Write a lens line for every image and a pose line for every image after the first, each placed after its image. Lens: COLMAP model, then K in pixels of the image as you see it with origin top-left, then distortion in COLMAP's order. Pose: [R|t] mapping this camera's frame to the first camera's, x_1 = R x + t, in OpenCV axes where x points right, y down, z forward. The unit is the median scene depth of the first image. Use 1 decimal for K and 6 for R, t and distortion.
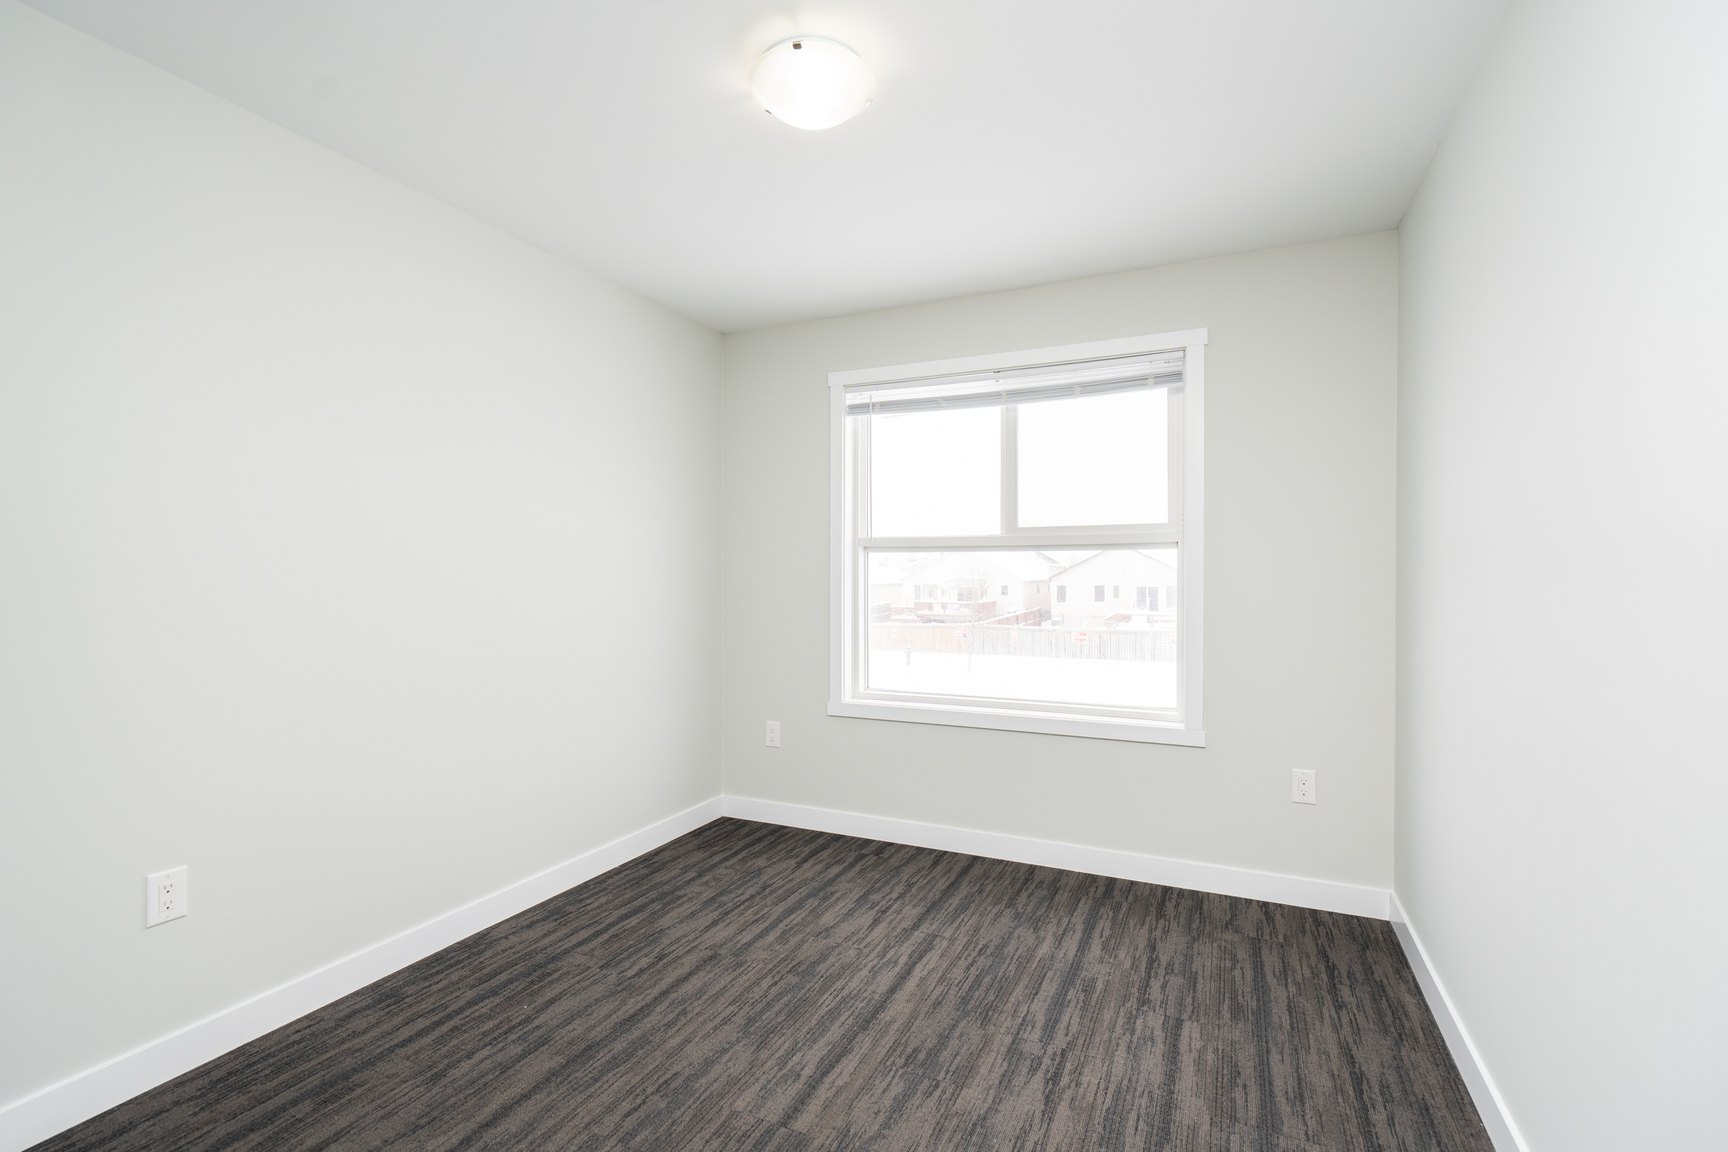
lens RADIAL K [[771.7, 0, 885.8], [0, 771.7, 574.6], [0, 0, 1]] dist [0.001278, 0.000221]
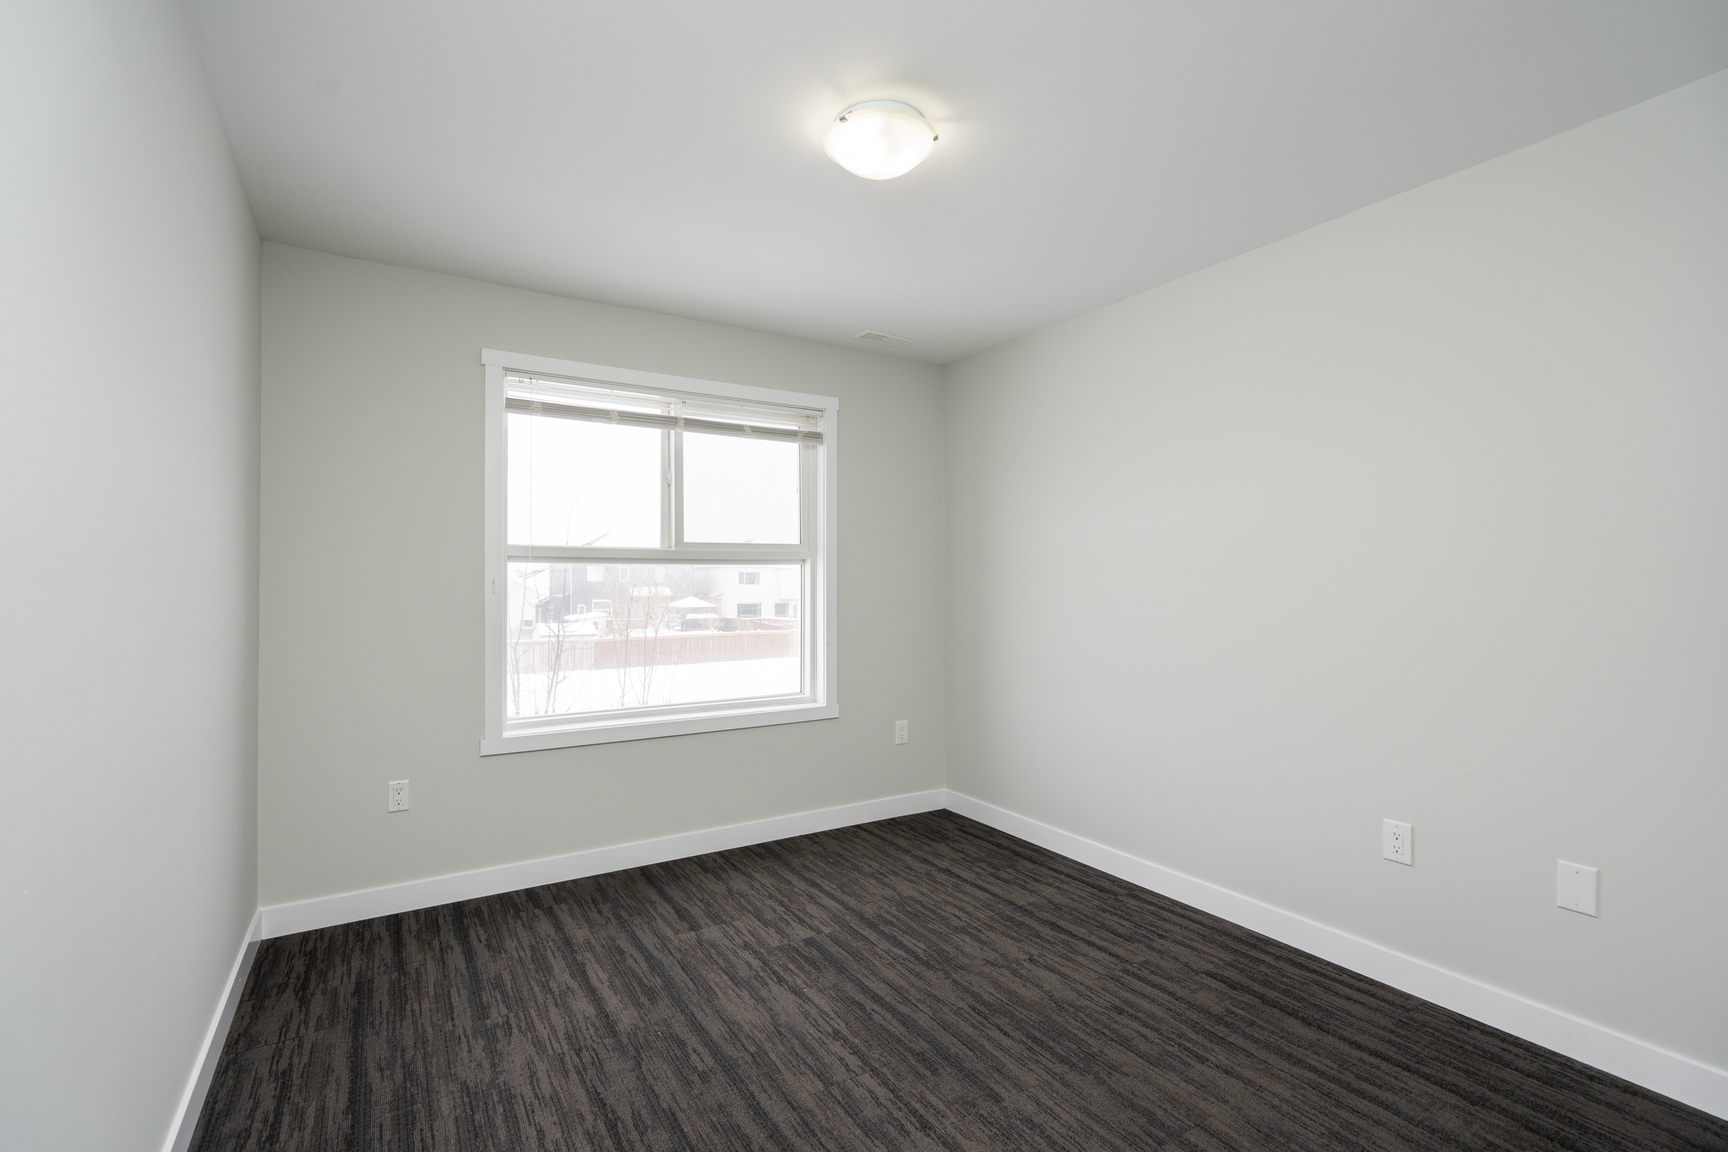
lens RADIAL K [[775.7, 0, 853.4], [0, 775.7, 583.9], [0, 0, 1]] dist [0.000853, 0.000352]
pose [[0.562011, -0.000110, 0.827129, -0.587651], [0.002952, 0.999994, -0.001873, -0.000896], [-0.827124, 0.003494, 0.562008, 0.204584]]
